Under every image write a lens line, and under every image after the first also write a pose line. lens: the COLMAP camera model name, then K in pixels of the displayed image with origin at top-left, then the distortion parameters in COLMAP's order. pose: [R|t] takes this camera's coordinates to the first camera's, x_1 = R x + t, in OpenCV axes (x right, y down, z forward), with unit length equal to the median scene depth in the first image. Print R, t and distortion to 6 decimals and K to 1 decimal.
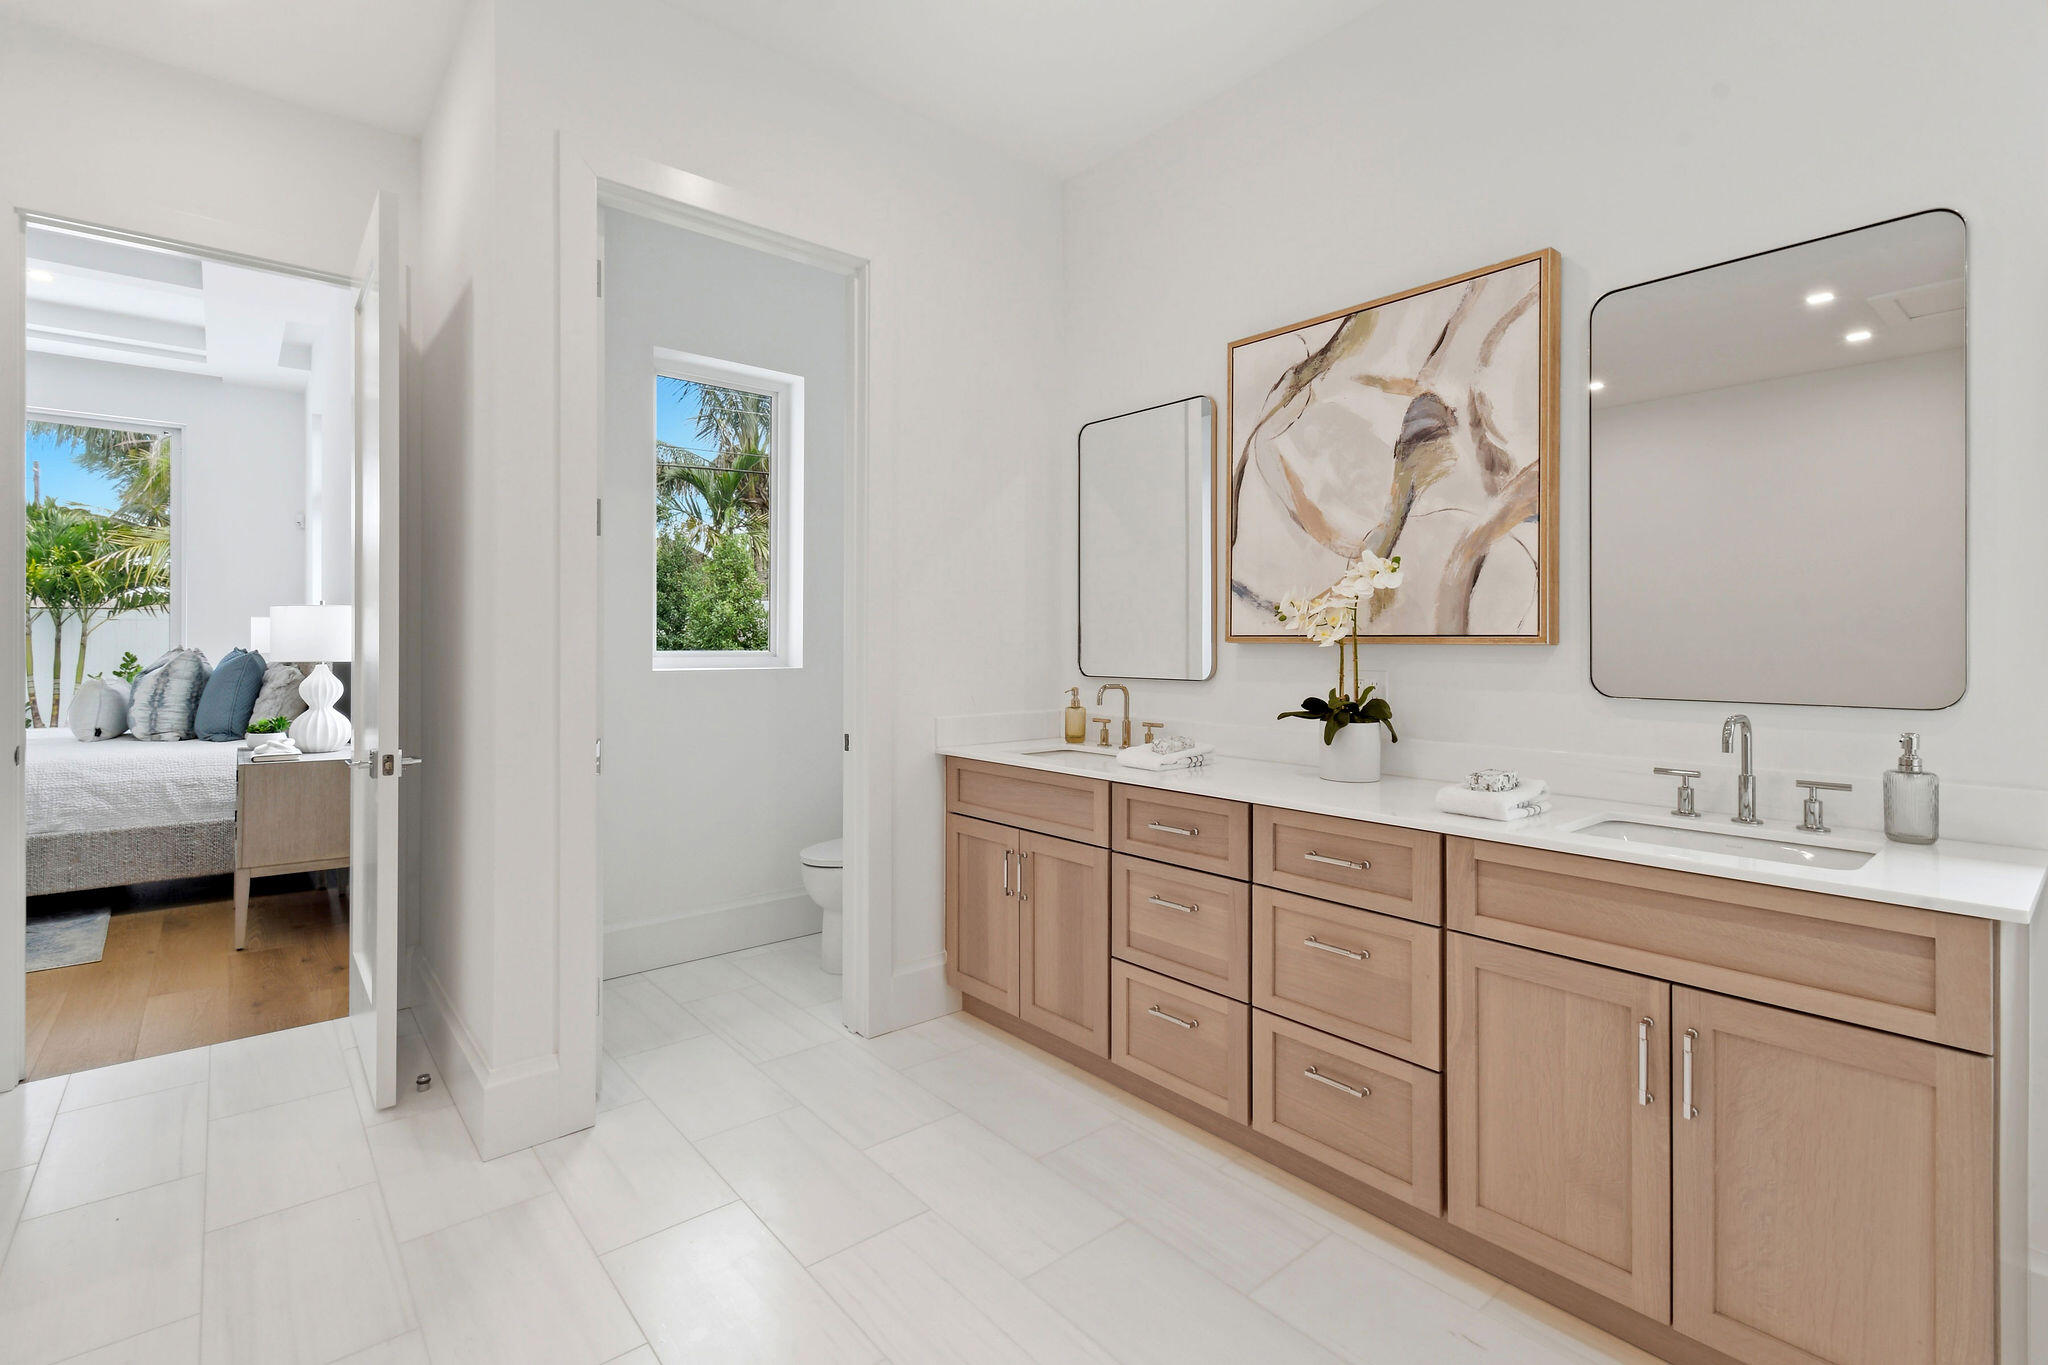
lens RADIAL K [[928.6, 0, 986.9], [0, 928.6, 632.9], [0, 0, 1]] dist [0.008144, -0.004642]
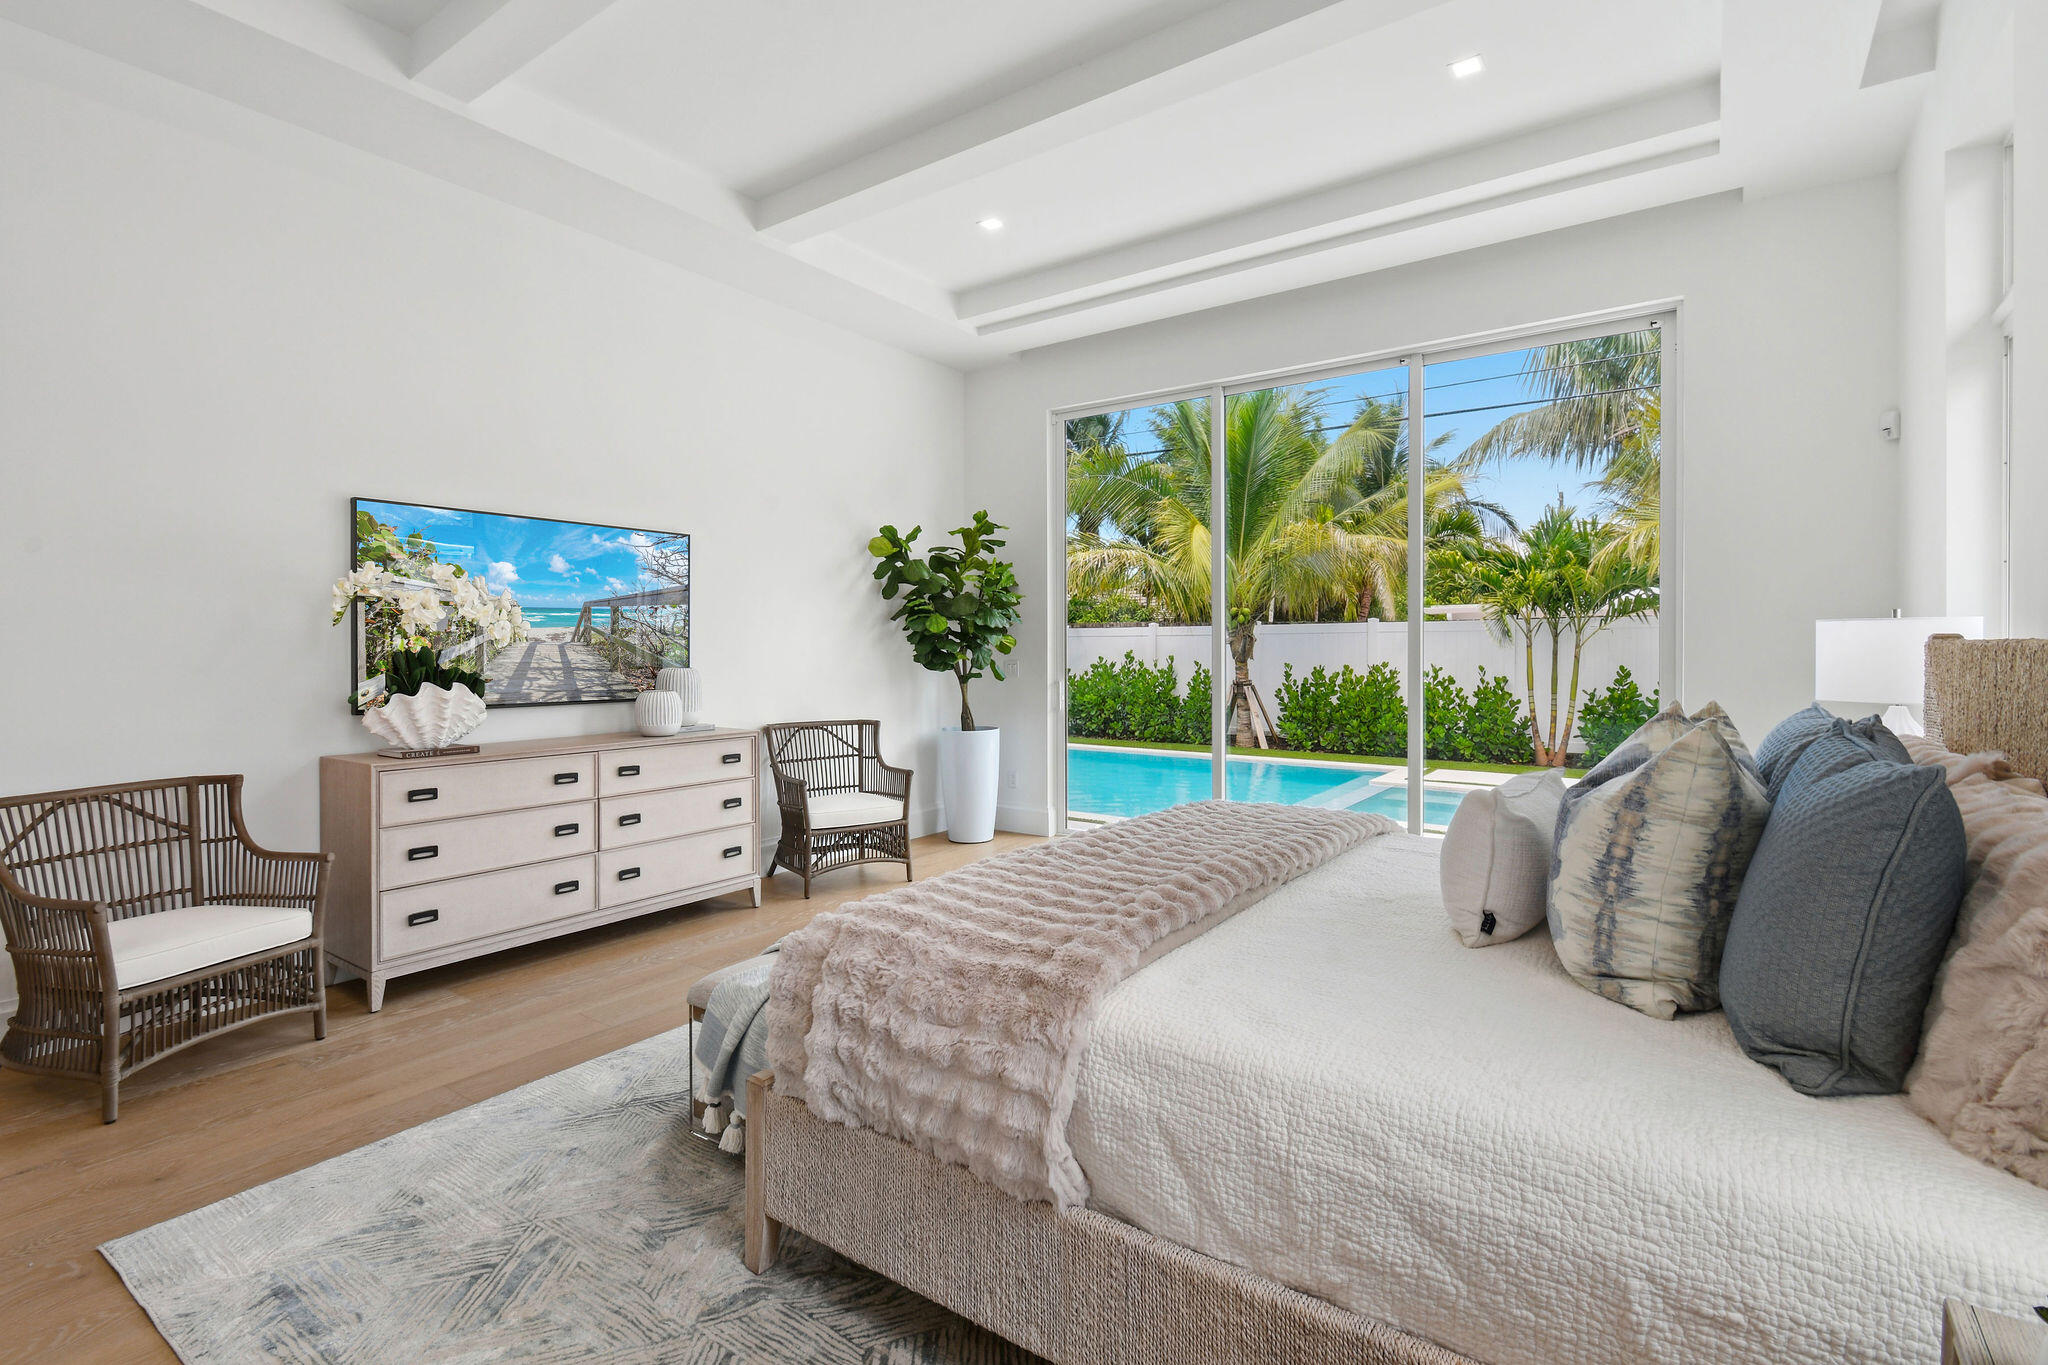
lens RADIAL K [[959.3, 0, 1042.3], [0, 959.3, 661.5], [0, 0, 1]] dist [0.006184, -0.005966]
pose [[0.270733, 0.012700, -0.962571, -0.565345], [0.011413, 0.999800, 0.016401, -0.011908], [0.962587, -0.015426, 0.270534, 0.652525]]
